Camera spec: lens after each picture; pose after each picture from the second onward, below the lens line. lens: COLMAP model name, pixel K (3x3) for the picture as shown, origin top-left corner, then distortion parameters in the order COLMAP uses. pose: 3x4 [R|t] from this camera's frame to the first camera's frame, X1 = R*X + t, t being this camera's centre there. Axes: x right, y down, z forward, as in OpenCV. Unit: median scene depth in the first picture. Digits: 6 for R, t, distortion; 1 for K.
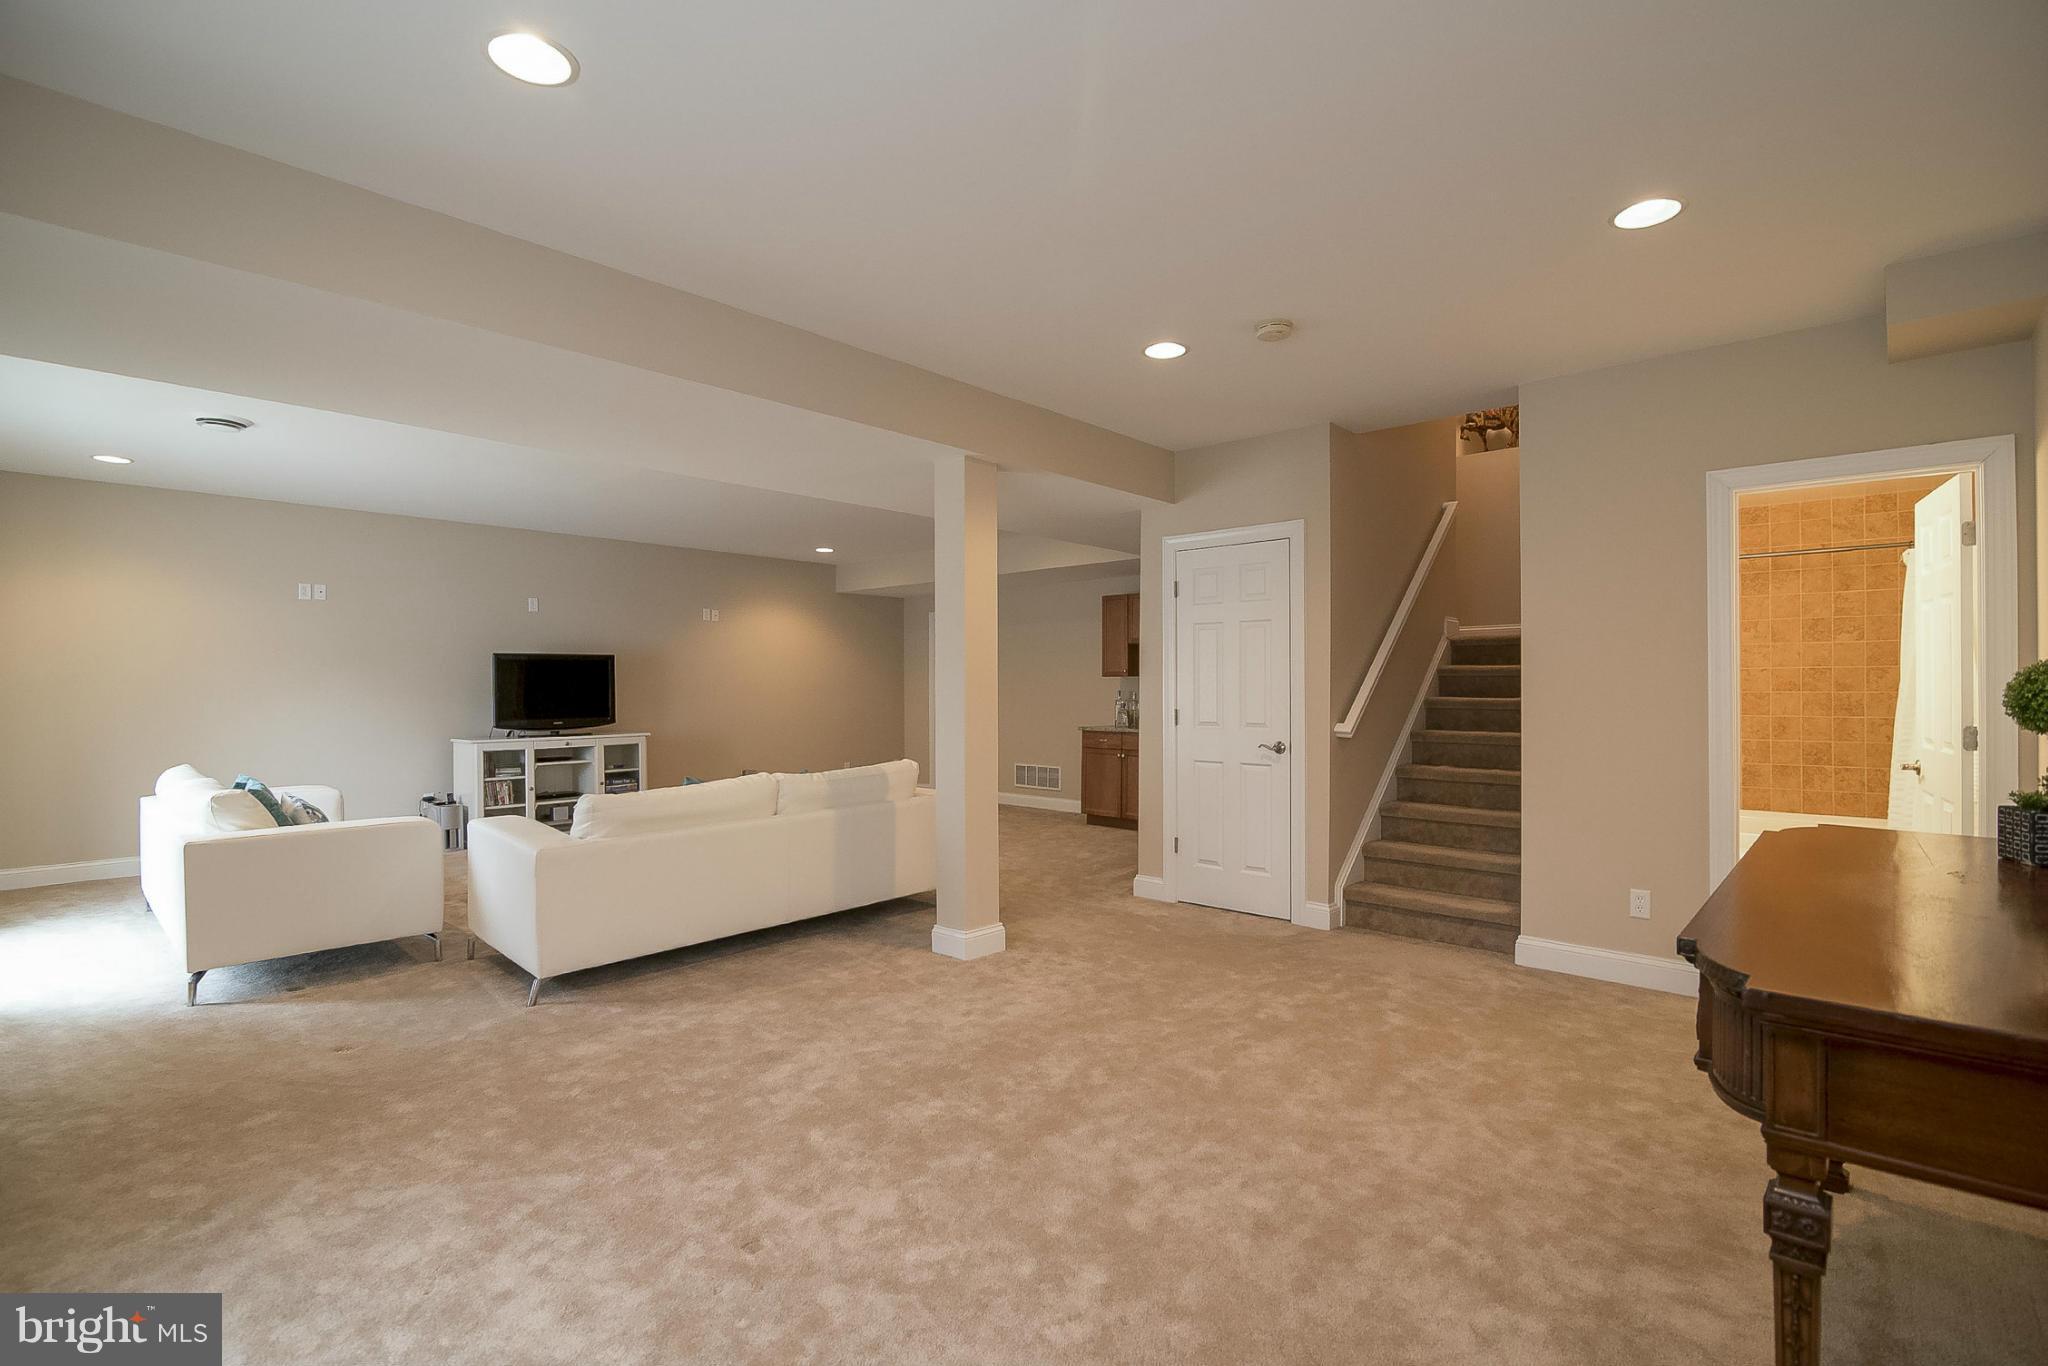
lens RADIAL K [[958.0, 0, 1037.4], [0, 958.0, 685.5], [0, 0, 1]] dist [-0.004874, 0.000008]
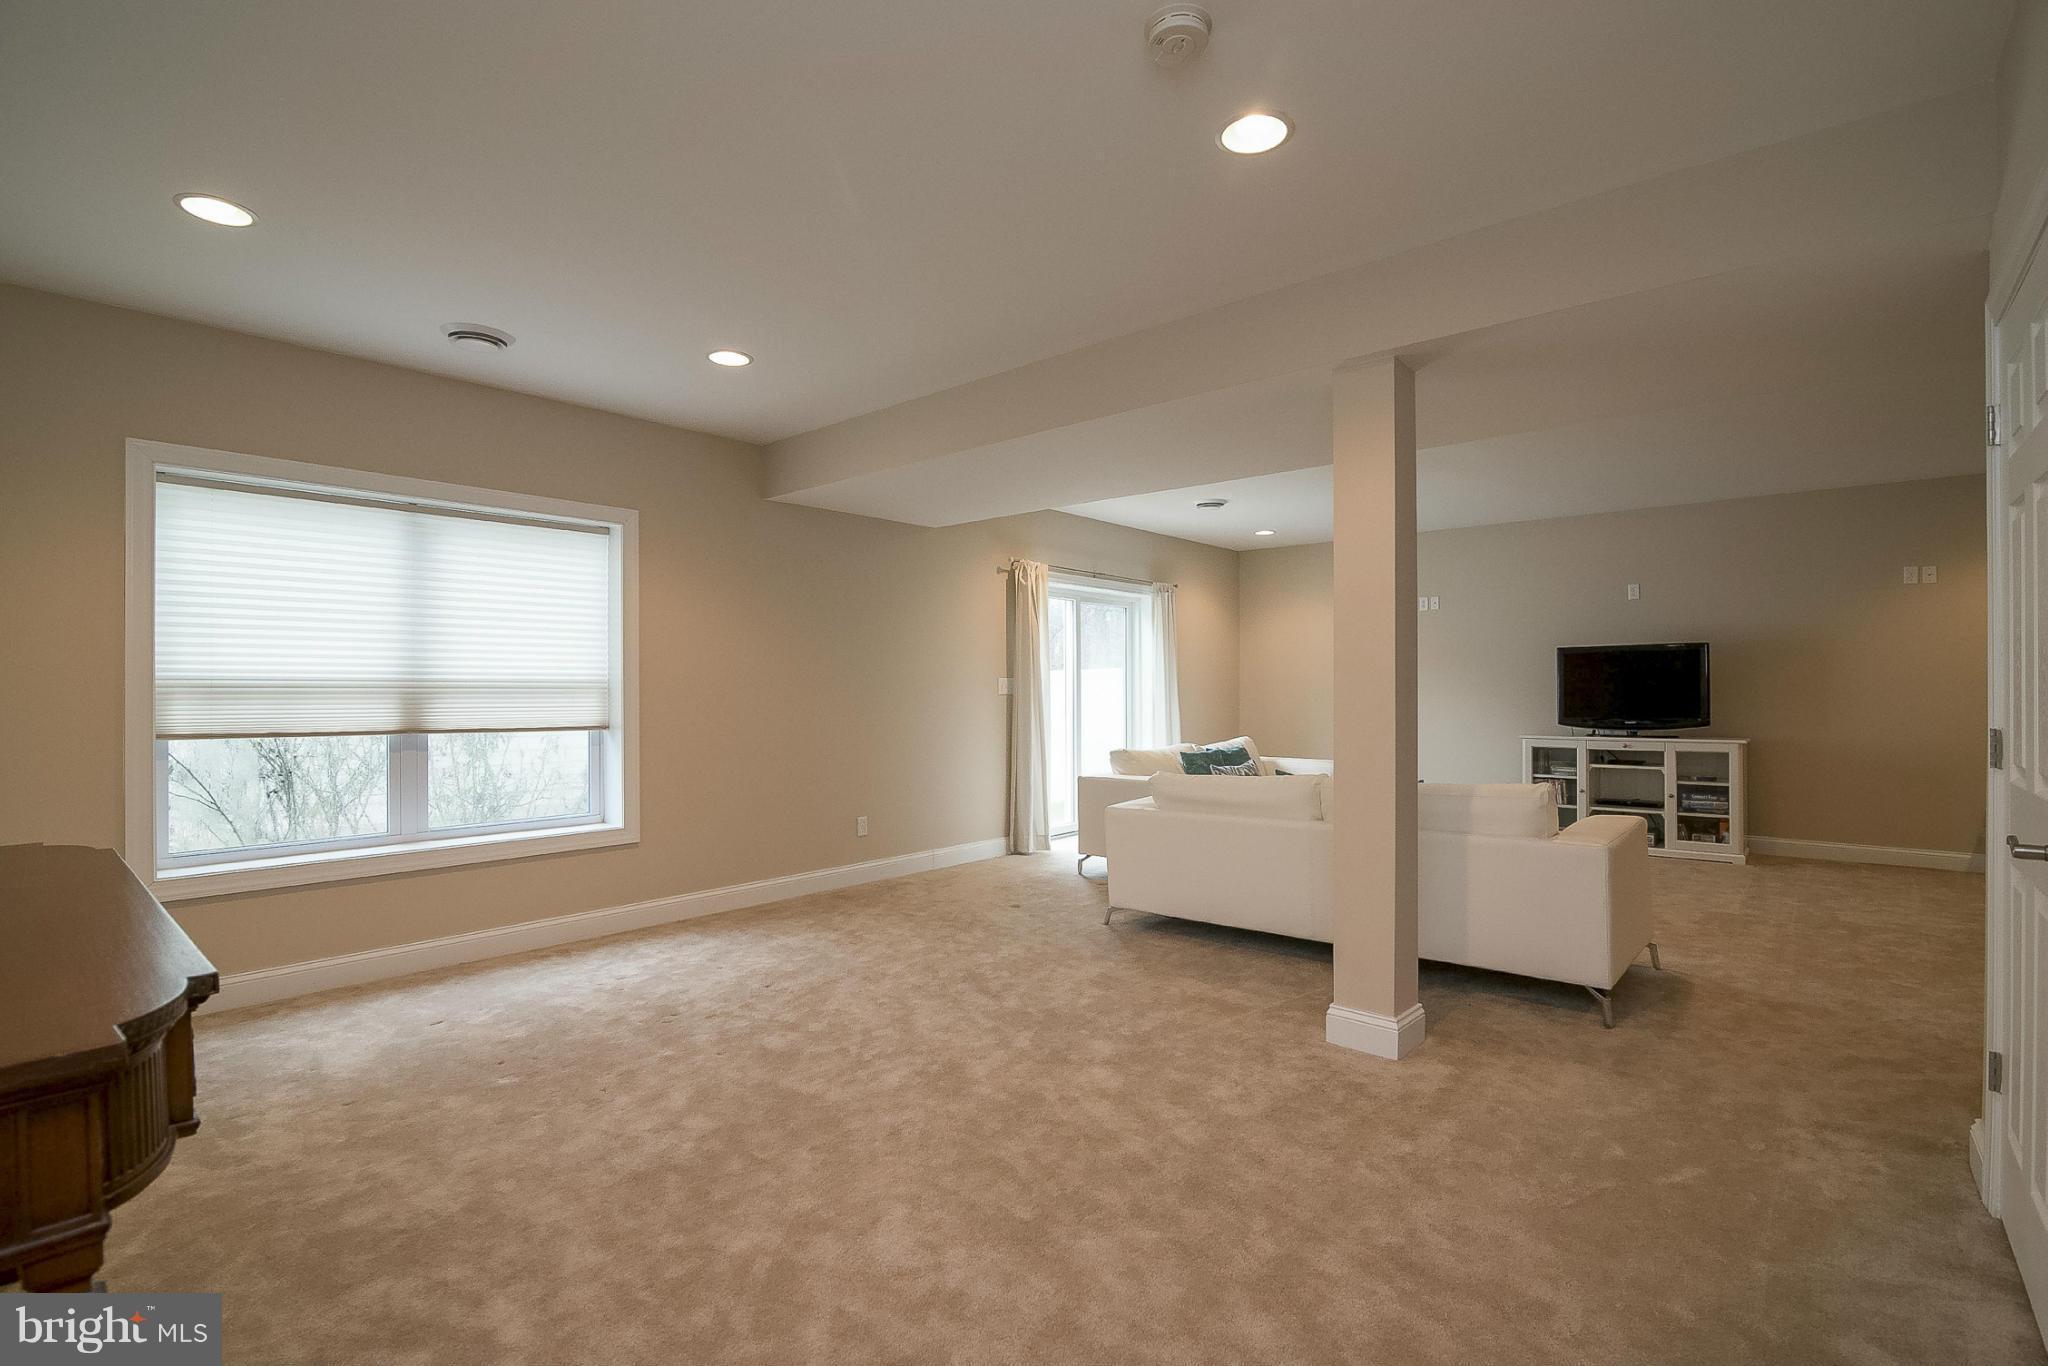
lens RADIAL K [[958.0, 0, 1037.4], [0, 958.0, 685.5], [0, 0, 1]] dist [-0.004874, 0.000008]
pose [[0.007798, -0.001563, -0.999968, 0.403247], [0.003437, 0.999993, -0.001536, 0.004443], [0.999964, -0.003425, 0.007803, 0.458024]]
